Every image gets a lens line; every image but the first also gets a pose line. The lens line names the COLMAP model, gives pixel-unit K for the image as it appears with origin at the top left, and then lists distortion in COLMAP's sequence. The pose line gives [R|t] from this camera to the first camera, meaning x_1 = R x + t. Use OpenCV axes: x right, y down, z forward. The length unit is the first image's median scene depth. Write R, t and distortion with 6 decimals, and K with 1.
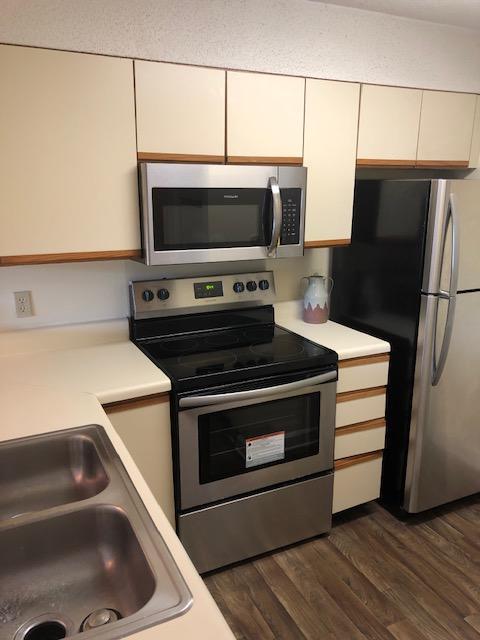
lens RADIAL K [[523.6, 0, 239.3], [0, 523.6, 317.5], [0, 0, 1]] dist [-0.001369, -0.002377]
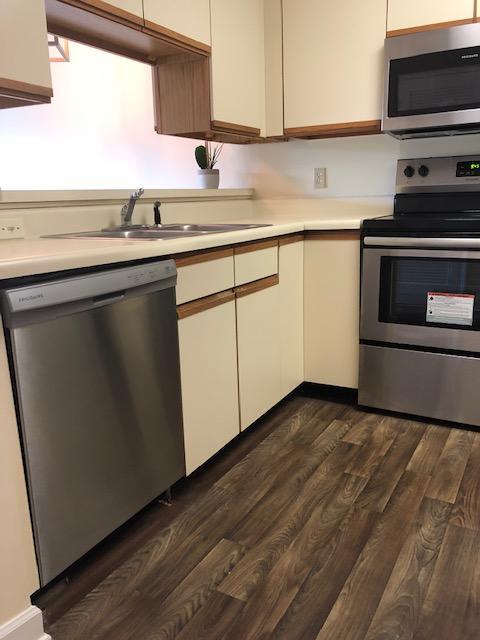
lens RADIAL K [[523.6, 0, 238.9], [0, 523.6, 322.4], [0, 0, 1]] dist [-0.001369, -0.002377]
pose [[0.569928, 0.180200, -0.801692, 0.636052], [-0.172624, 0.980141, 0.097591, 0.252343], [0.803357, 0.082771, 0.589717, 0.087402]]
